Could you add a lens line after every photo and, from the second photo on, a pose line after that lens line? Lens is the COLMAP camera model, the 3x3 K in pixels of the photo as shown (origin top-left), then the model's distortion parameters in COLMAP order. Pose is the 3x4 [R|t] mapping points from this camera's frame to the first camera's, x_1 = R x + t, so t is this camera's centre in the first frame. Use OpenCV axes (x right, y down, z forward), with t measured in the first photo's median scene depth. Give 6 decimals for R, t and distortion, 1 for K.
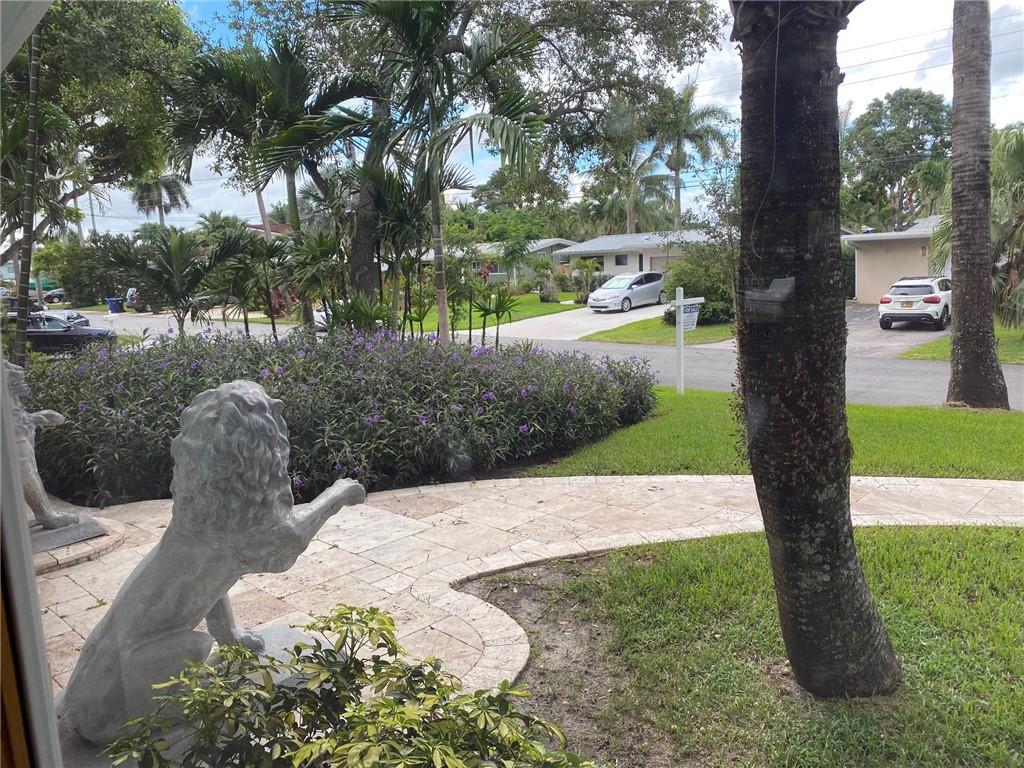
lens RADIAL K [[791.3, 0, 512.0], [0, 791.3, 384.0], [0, 0, 1]] dist [0.004771, -0.004728]
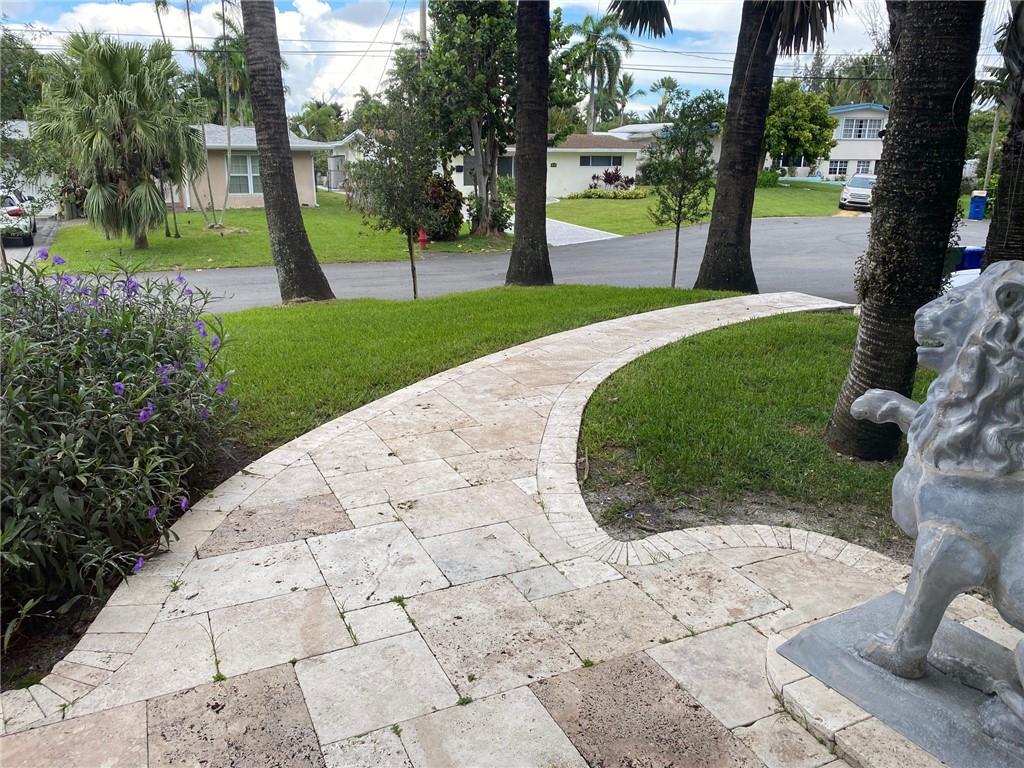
lens RADIAL K [[791.3, 0, 512.0], [0, 791.3, 384.0], [0, 0, 1]] dist [0.004771, -0.004728]
pose [[0.340885, -0.215892, 0.914980, -0.629449], [0.124216, 0.975084, 0.183796, -0.045917], [-0.931862, 0.051002, 0.359209, 0.626434]]
